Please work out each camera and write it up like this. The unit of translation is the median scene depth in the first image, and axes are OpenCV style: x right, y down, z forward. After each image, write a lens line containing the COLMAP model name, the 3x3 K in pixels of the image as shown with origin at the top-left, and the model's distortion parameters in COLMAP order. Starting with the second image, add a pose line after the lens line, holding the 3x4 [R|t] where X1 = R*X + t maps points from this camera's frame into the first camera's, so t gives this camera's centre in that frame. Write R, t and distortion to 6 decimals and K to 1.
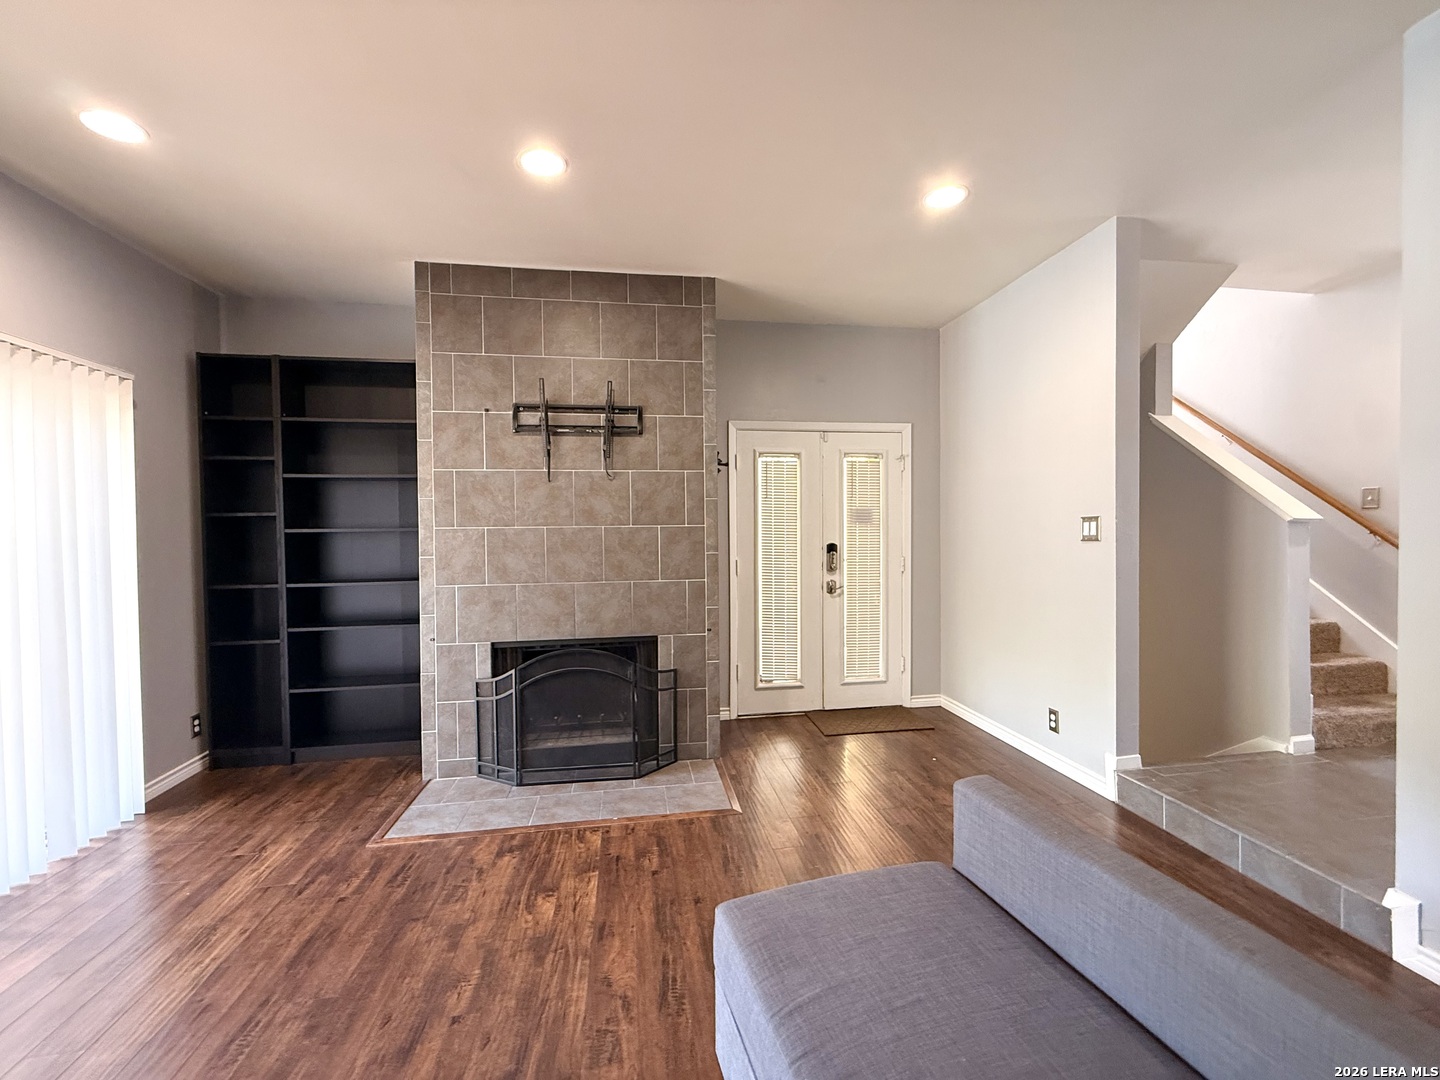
lens RADIAL K [[574.1, 0, 720.0], [0, 574.1, 540.0], [0, 0, 1]] dist [0.001146, 0.000096]
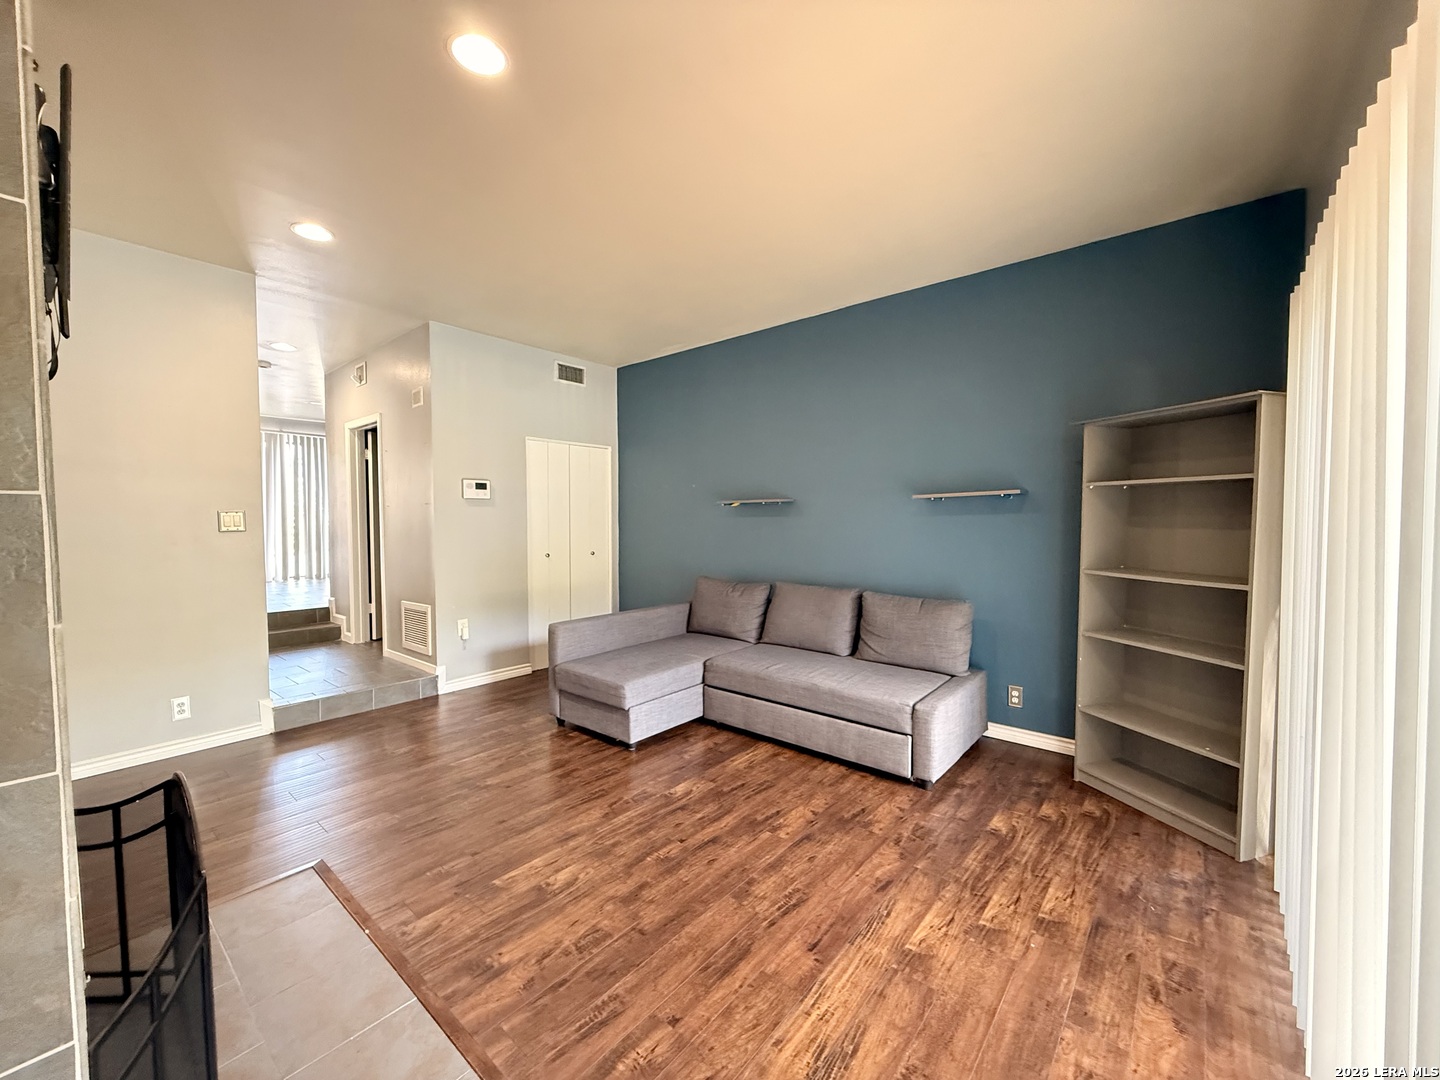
lens RADIAL K [[574.1, 0, 720.0], [0, 574.1, 540.0], [0, 0, 1]] dist [0.001146, 0.000096]
pose [[-0.656083, -0.013119, 0.754575, -0.804504], [0.026660, 0.998822, 0.040546, -0.001846], [-0.754218, 0.046719, -0.654960, 0.914877]]
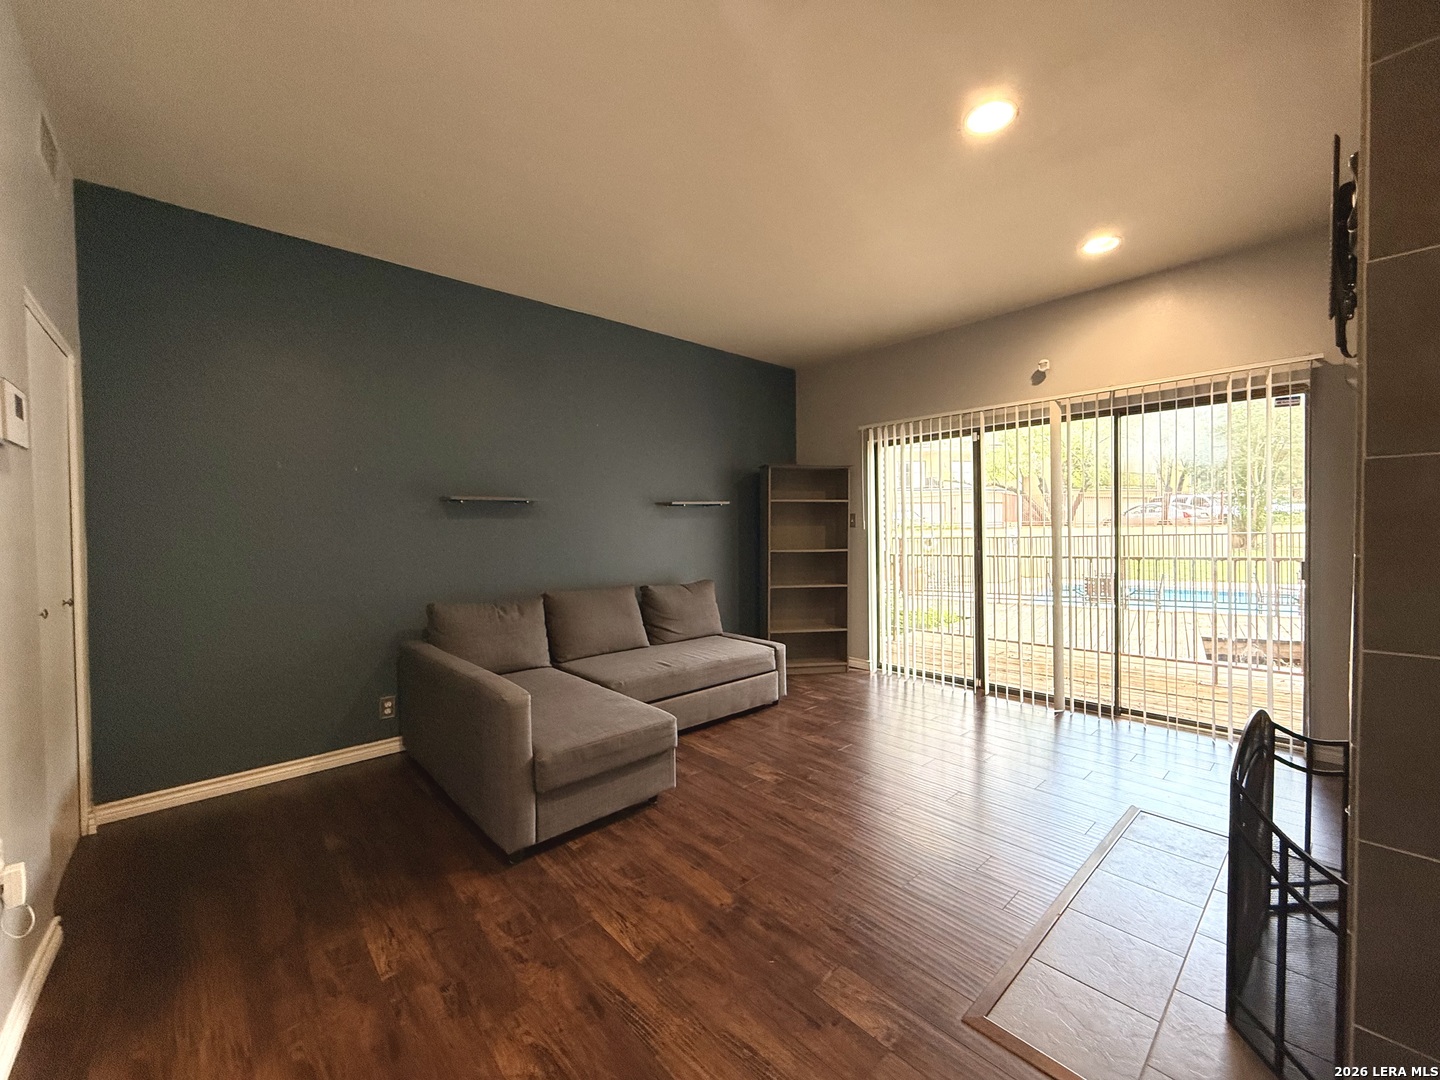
lens RADIAL K [[574.1, 0, 720.0], [0, 574.1, 540.0], [0, 0, 1]] dist [0.001146, 0.000096]
pose [[-0.834910, 0.034094, -0.549329, 0.432562], [0.011484, 0.998941, 0.044544, -0.003269], [0.550266, 0.030881, -0.834418, 1.108243]]
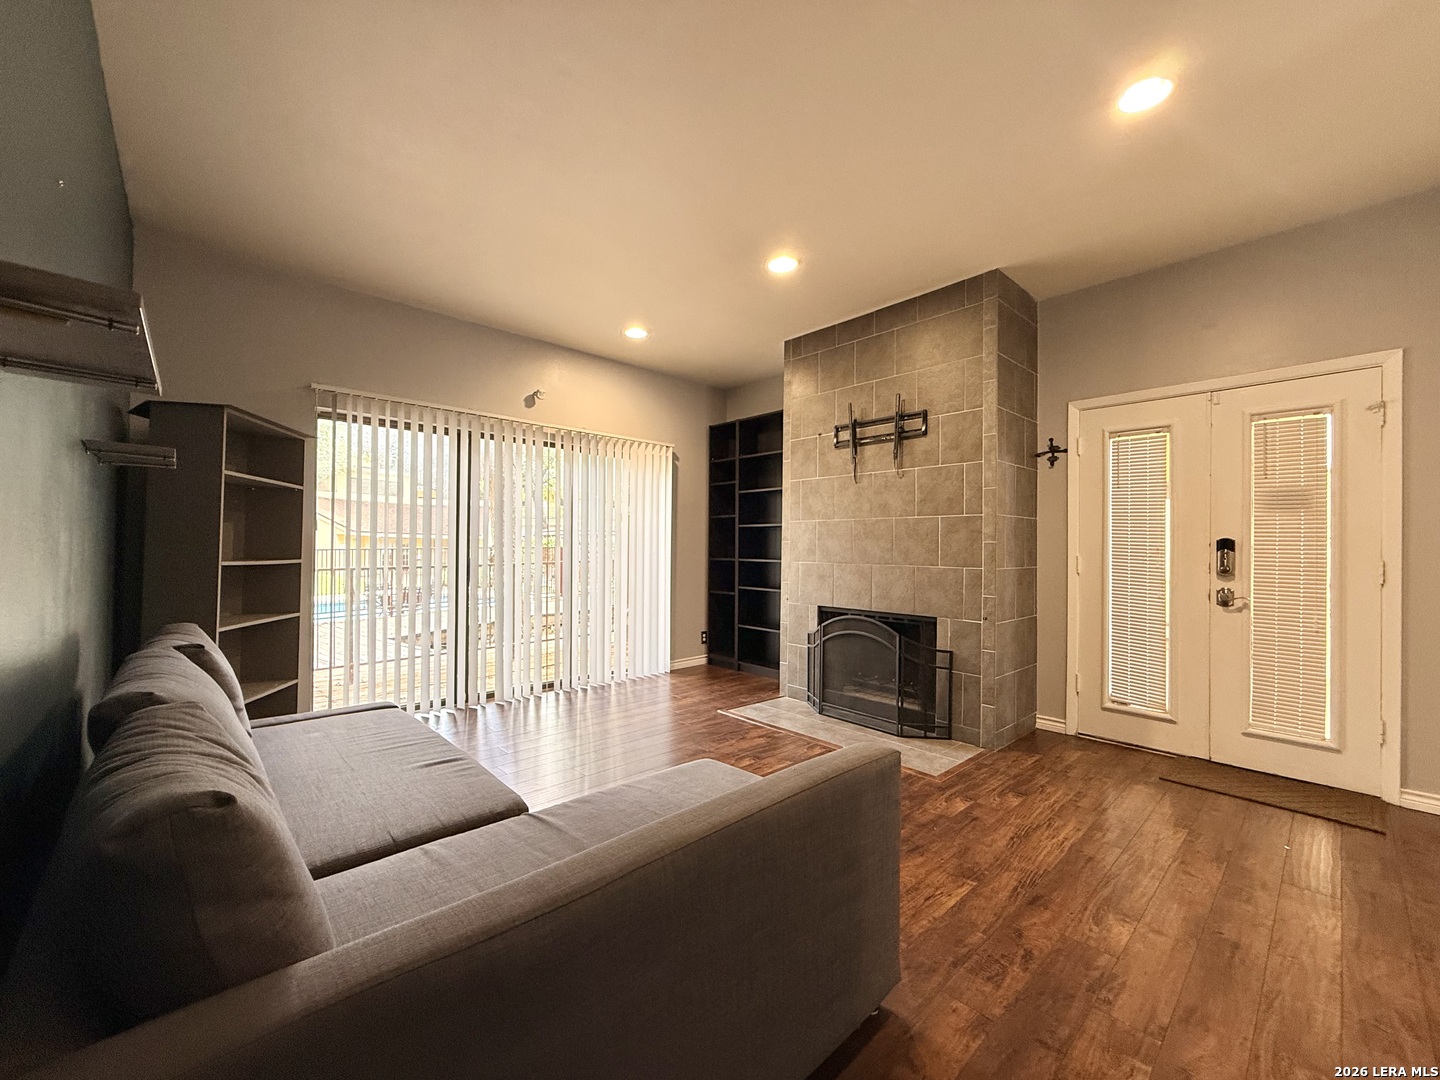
lens RADIAL K [[574.1, 0, 720.0], [0, 574.1, 540.0], [0, 0, 1]] dist [0.001146, 0.000096]
pose [[0.558243, 0.005309, -0.829660, 0.578311], [-0.030946, 0.999417, -0.014428, 0.050064], [0.829100, 0.033729, 0.558082, 0.052067]]
